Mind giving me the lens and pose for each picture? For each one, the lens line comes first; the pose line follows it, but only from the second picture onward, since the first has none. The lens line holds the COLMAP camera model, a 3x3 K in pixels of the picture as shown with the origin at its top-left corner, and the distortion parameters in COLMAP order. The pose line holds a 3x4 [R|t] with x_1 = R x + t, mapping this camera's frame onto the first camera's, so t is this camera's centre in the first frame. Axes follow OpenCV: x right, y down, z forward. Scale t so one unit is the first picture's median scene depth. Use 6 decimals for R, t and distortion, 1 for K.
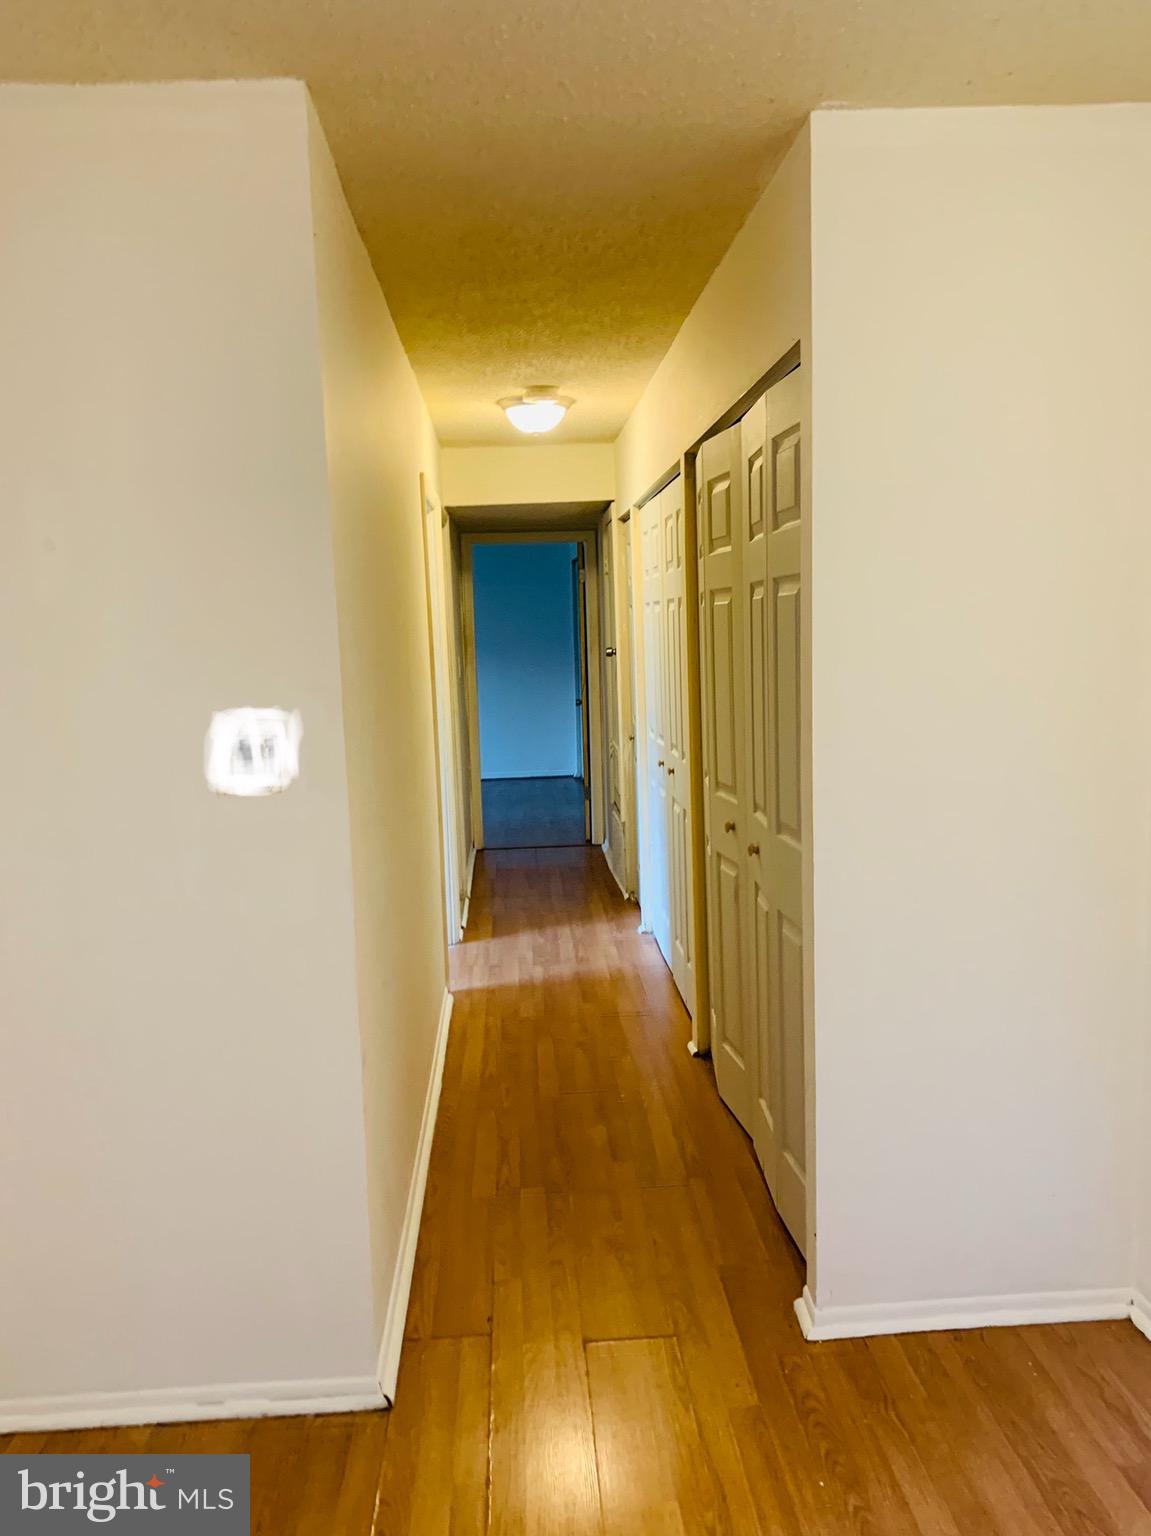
lens RADIAL K [[1189.2, 0, 575.2], [0, 1189.2, 768.1], [0, 0, 1]] dist [0.041144, -0.044706]
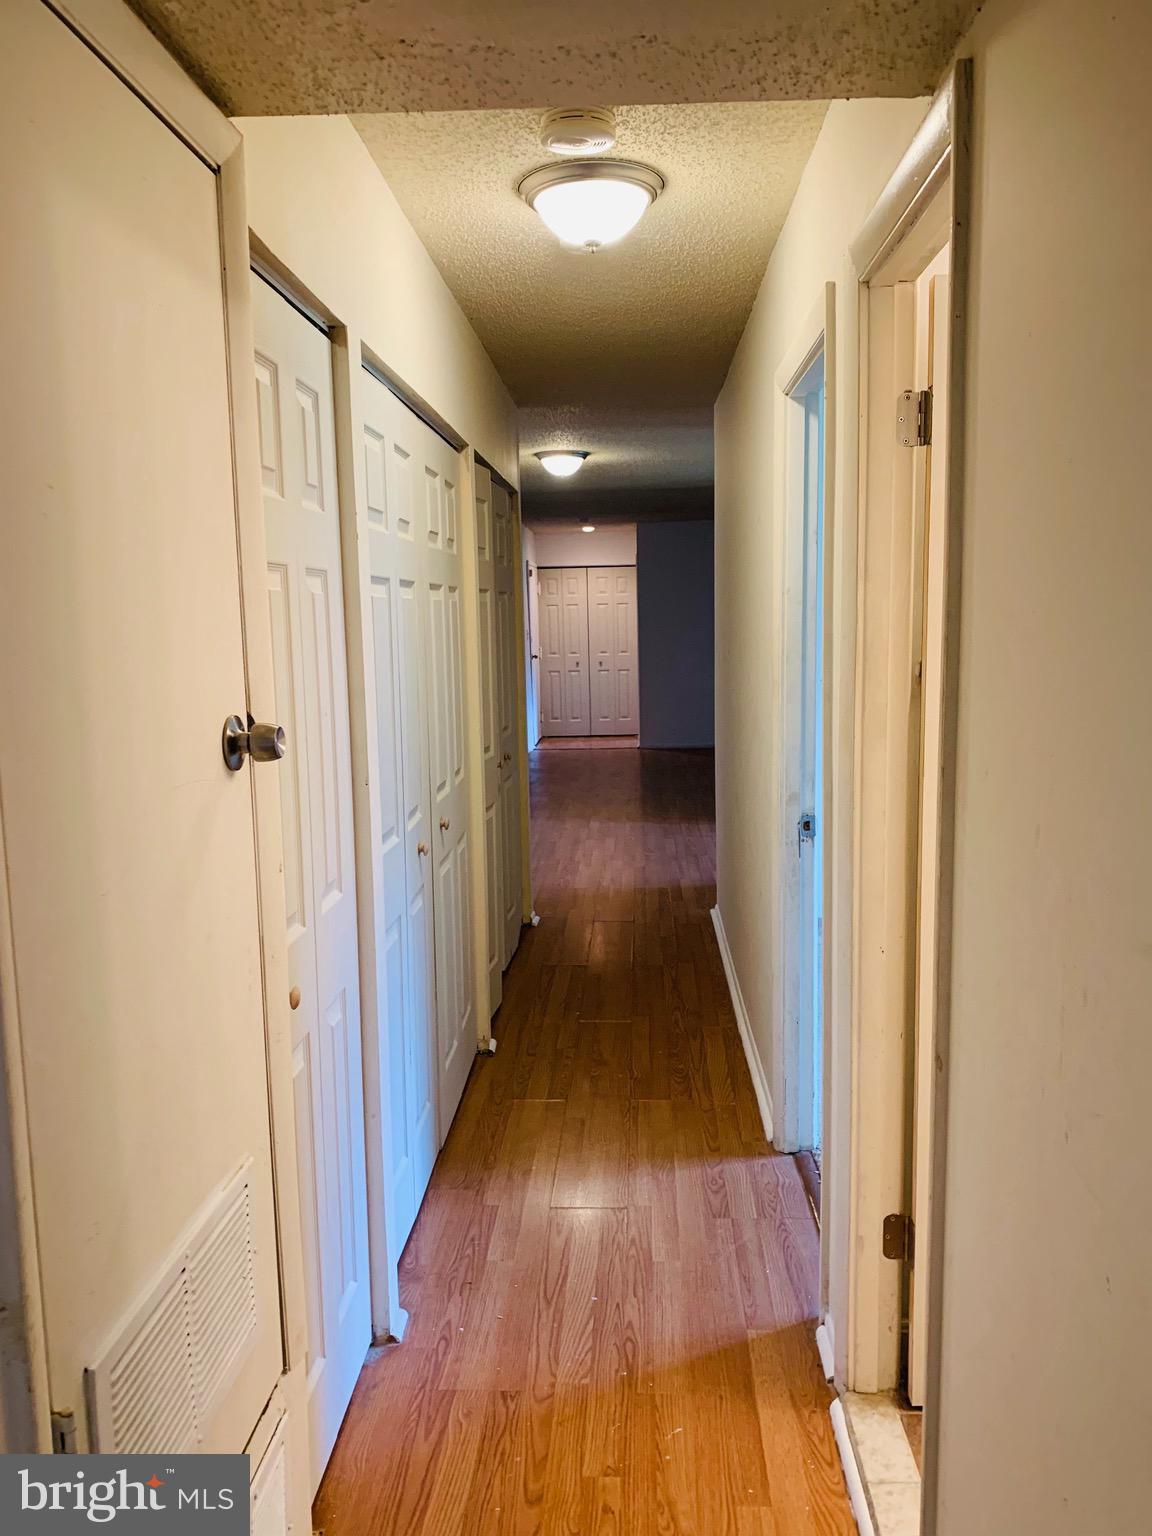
lens RADIAL K [[1189.2, 0, 576.4], [0, 1189.2, 767.7], [0, 0, 1]] dist [0.041144, -0.044706]
pose [[-0.992839, 0.043982, 0.111068, -0.076195], [0.069026, 0.970050, 0.232893, -0.182162], [-0.097499, 0.238892, -0.966139, 1.583141]]
